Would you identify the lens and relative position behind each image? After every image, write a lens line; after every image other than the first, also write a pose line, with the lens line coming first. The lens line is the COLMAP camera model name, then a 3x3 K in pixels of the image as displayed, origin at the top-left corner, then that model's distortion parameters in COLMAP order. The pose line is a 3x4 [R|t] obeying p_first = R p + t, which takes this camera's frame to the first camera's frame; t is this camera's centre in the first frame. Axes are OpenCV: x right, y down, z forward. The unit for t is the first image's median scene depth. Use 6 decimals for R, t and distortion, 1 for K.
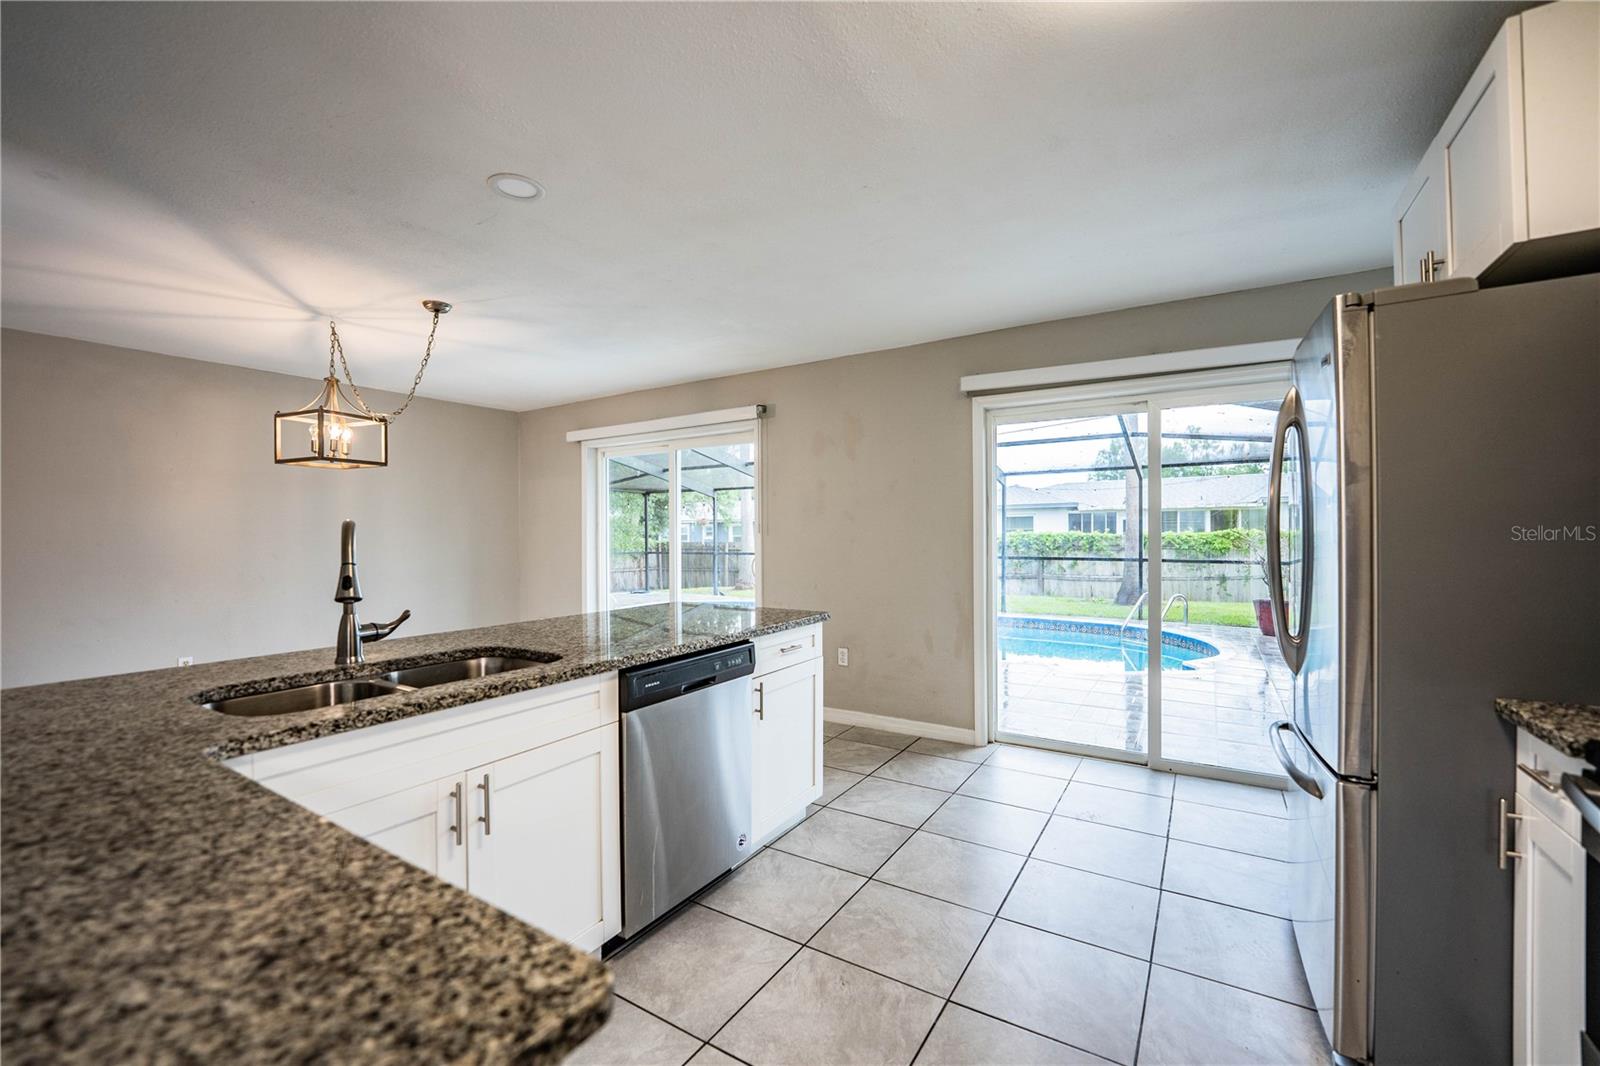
lens RADIAL K [[652.9, 0, 802.1], [0, 652.9, 534.0], [0, 0, 1]] dist [-0.025123, 0.001789]
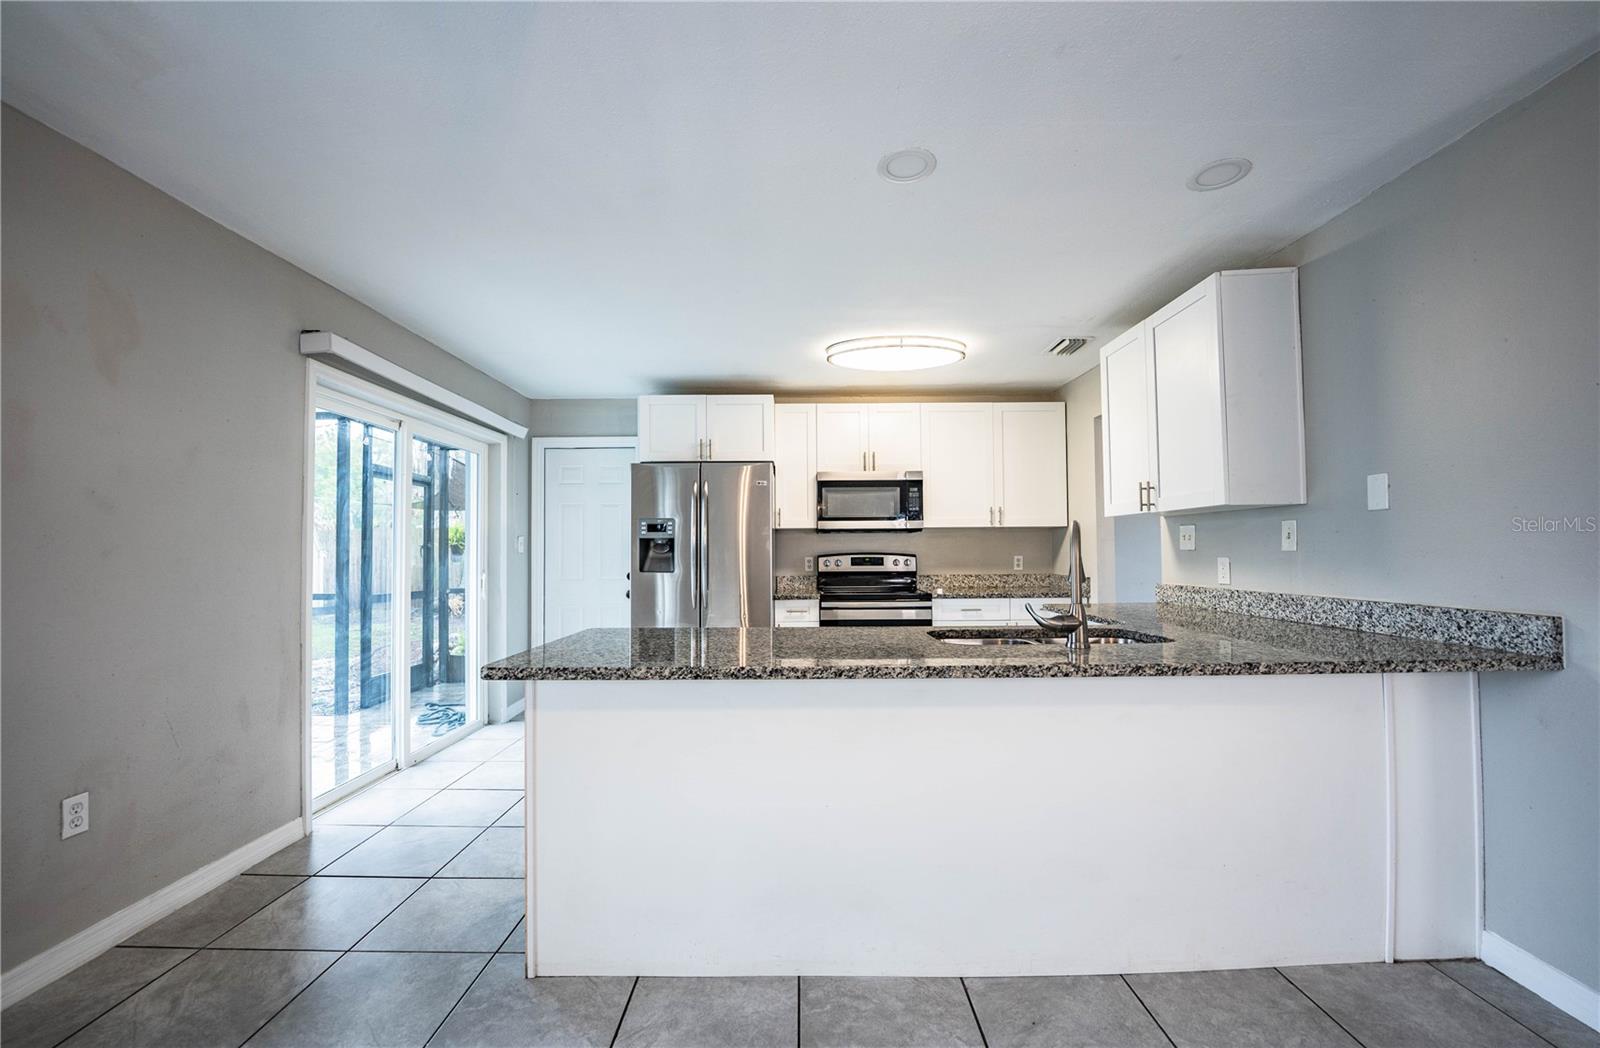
lens RADIAL K [[655.1, 0, 798.8], [0, 655.1, 533.0], [0, 0, 1]] dist [-0.024034, 0.001093]
pose [[-0.528248, 0.034422, 0.848392, -1.022574], [0.008984, 0.999349, -0.034953, 0.027828], [-0.849042, -0.010842, -0.528214, 1.455217]]
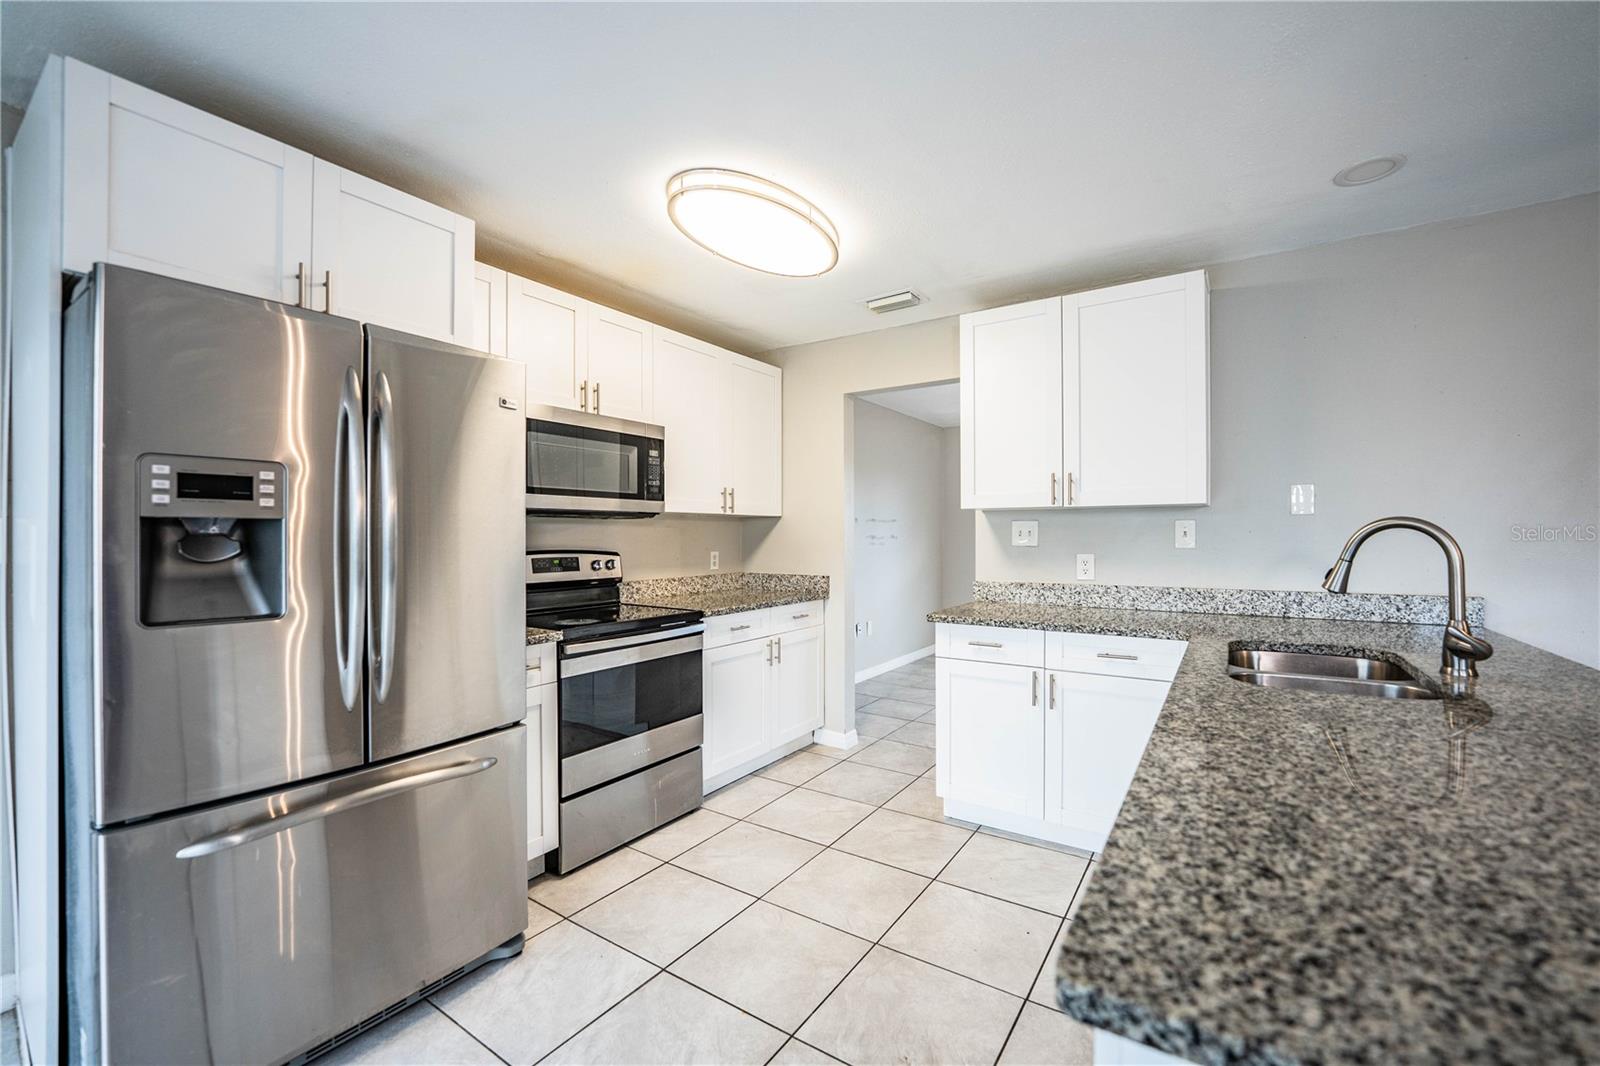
lens RADIAL K [[652.9, 0, 800.2], [0, 652.9, 537.5], [0, 0, 1]] dist [-0.025123, 0.001789]
pose [[-0.999344, 0.011002, 0.034500, 0.126081], [0.011019, 0.999939, 0.000299, -0.000164], [-0.034494, 0.000679, -0.999405, 1.392887]]
